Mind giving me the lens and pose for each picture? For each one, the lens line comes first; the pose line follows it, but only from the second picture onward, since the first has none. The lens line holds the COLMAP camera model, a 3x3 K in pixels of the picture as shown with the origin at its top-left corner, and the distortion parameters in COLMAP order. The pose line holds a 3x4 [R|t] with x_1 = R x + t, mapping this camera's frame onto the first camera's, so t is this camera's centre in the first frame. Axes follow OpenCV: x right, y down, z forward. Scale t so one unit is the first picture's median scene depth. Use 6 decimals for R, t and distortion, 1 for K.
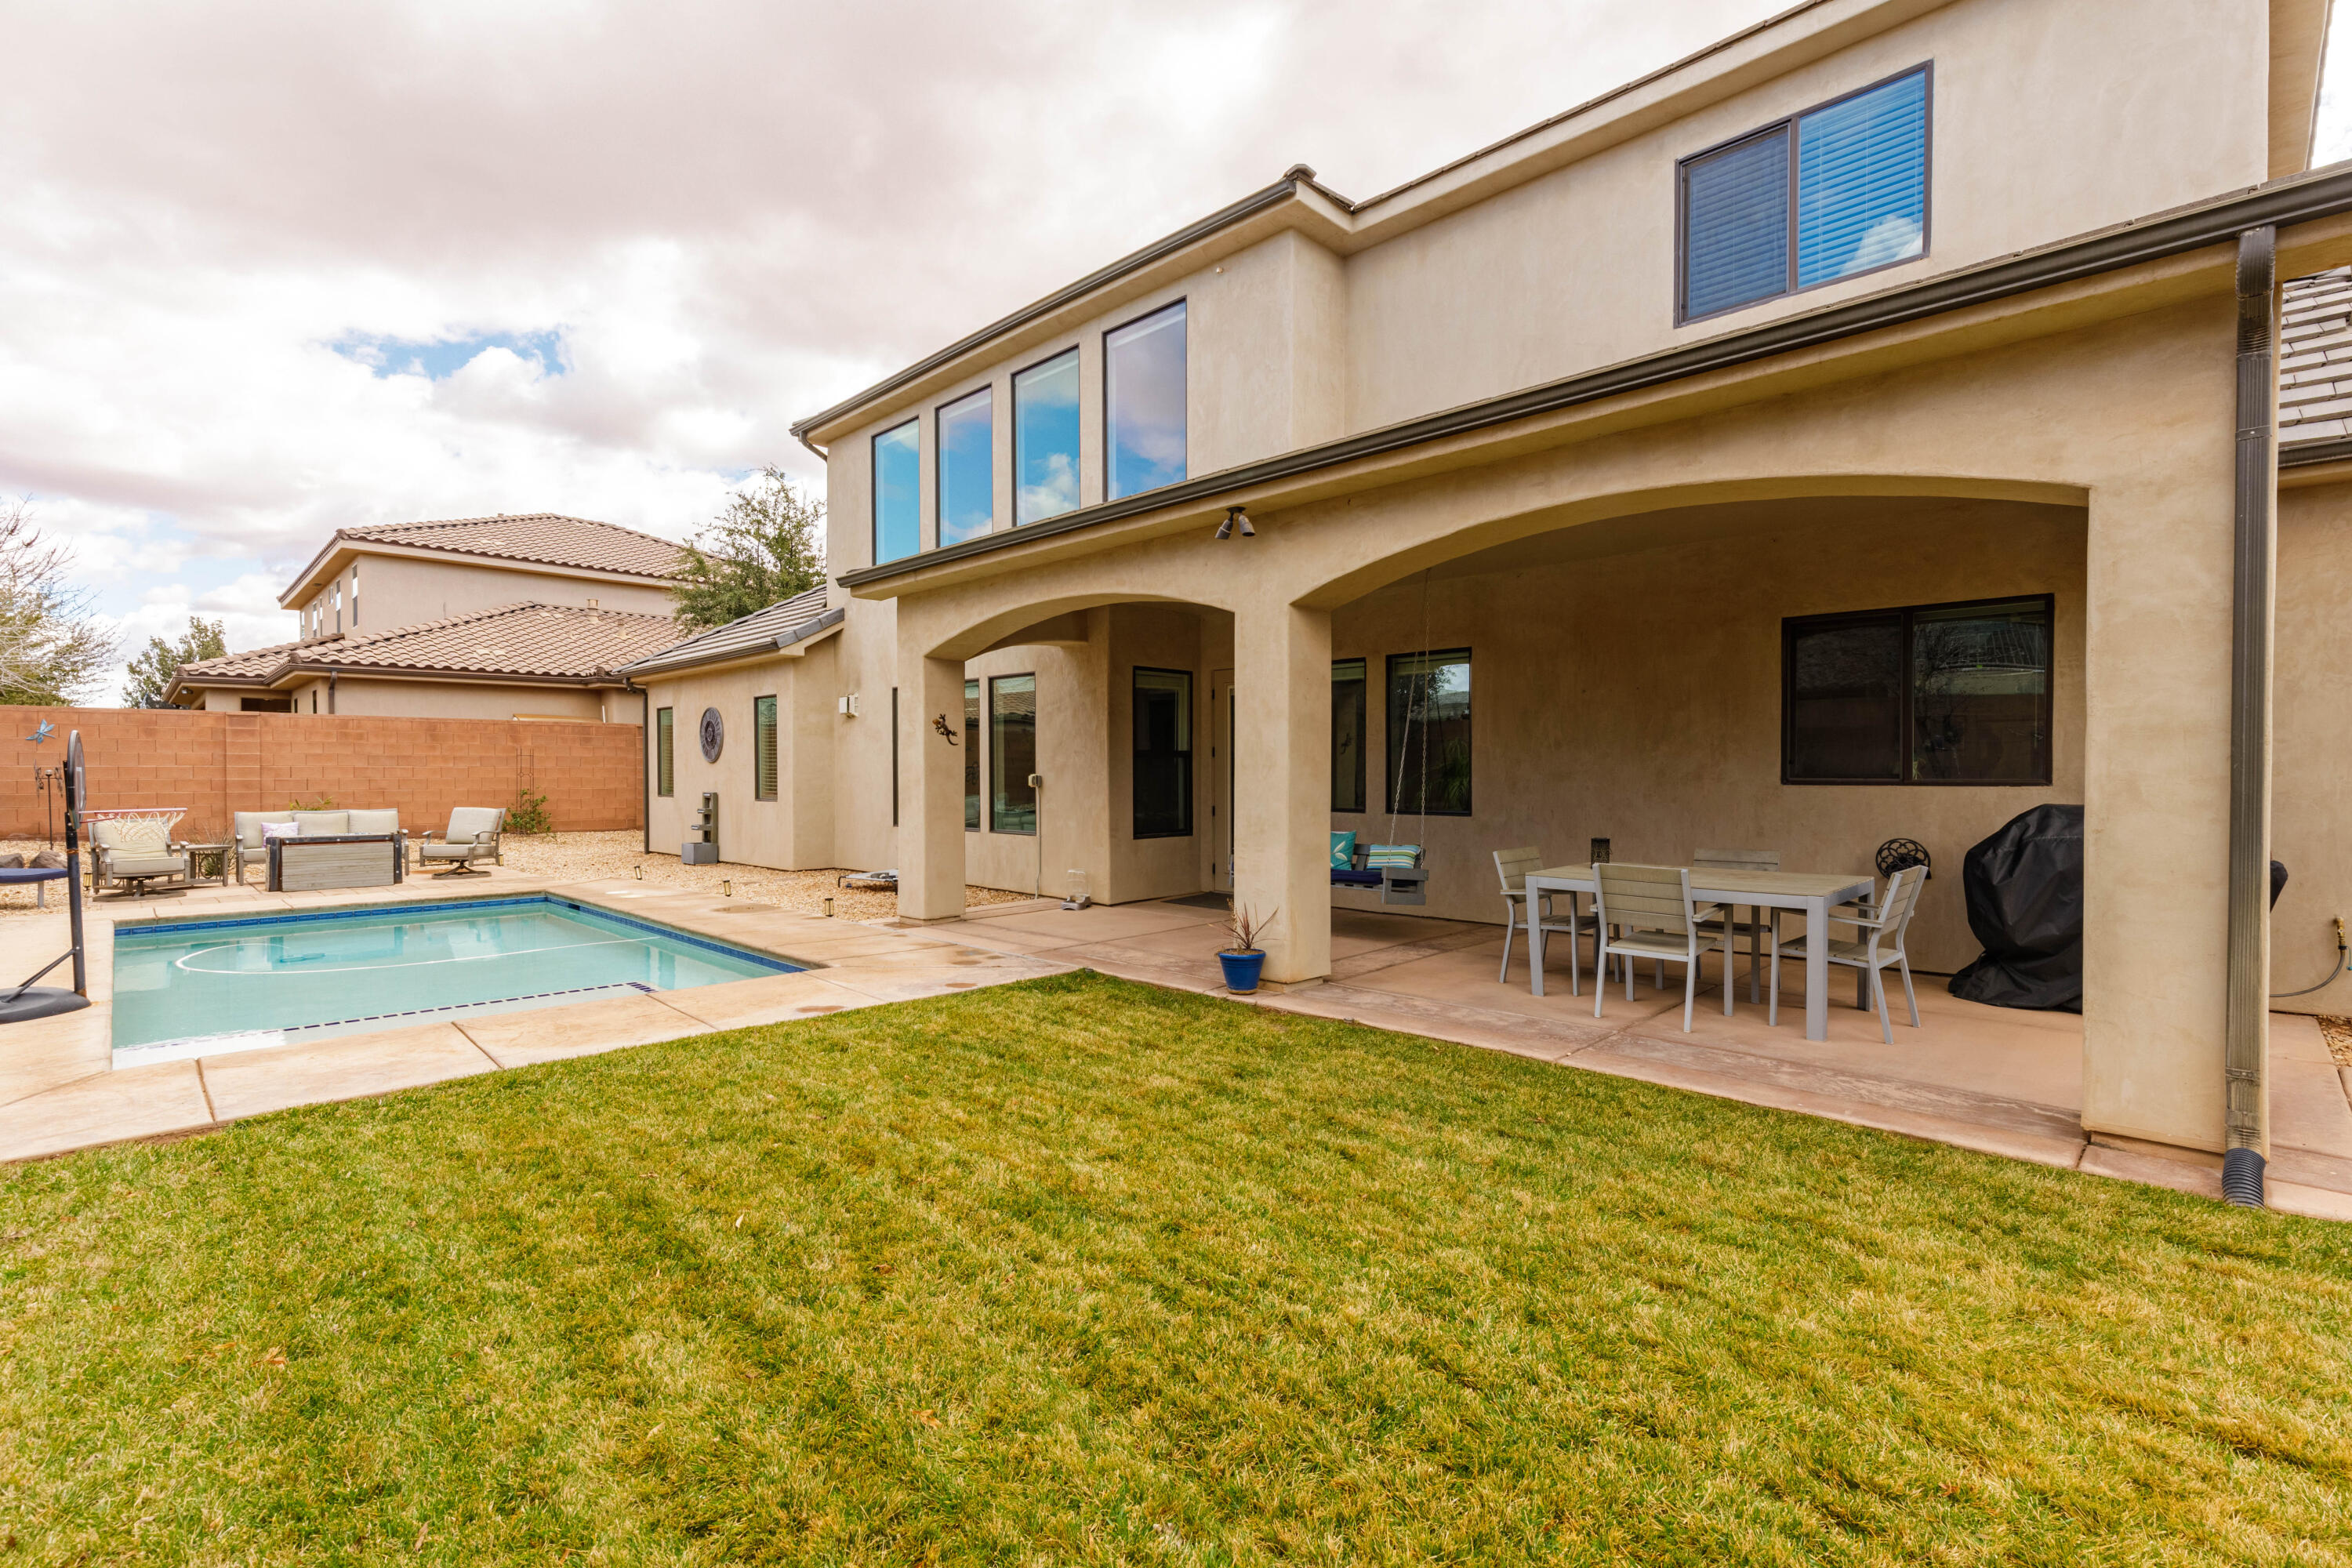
lens RADIAL K [[1067.5, 0, 1176.7], [0, 1067.5, 786.4], [0, 0, 1]] dist [0.005552, 0.001009]
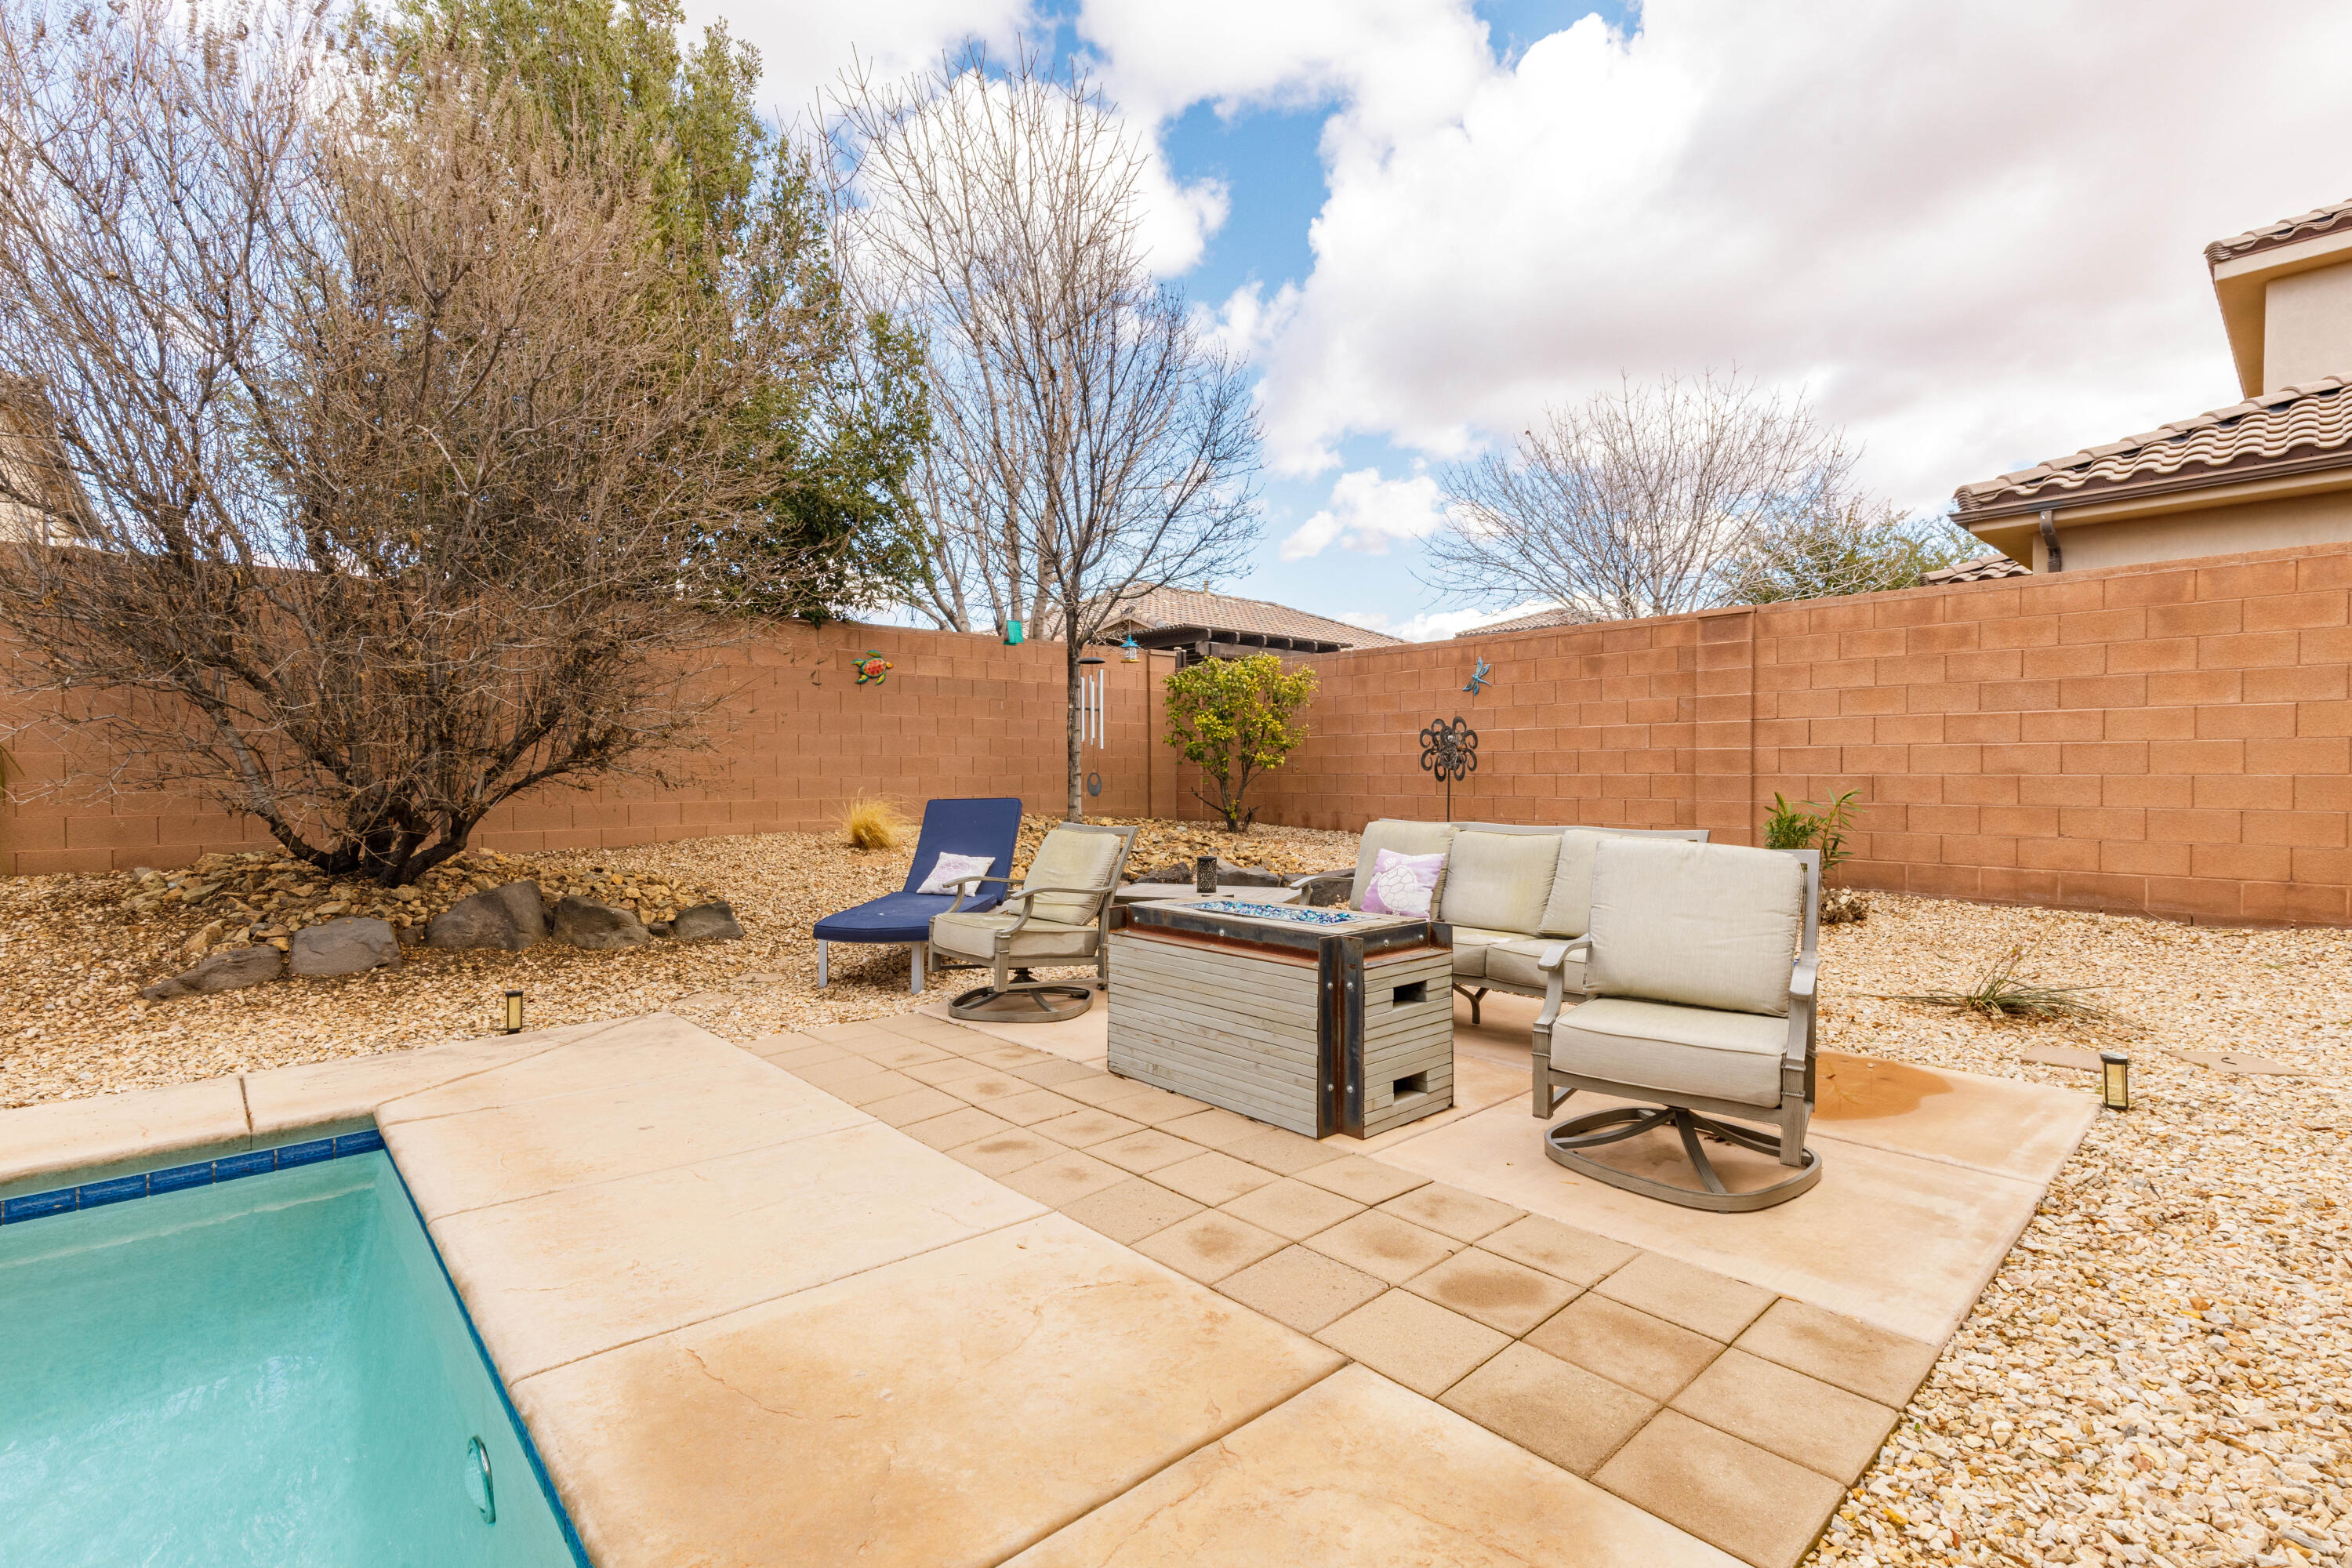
lens RADIAL K [[1067.5, 0, 1184.1], [0, 1067.5, 776.5], [0, 0, 1]] dist [0.005552, 0.001009]
pose [[-0.040115, 0.009425, -0.999151, -0.363852], [-0.008459, 0.999916, 0.009772, 0.003214], [0.999159, 0.008844, -0.040032, 0.744342]]
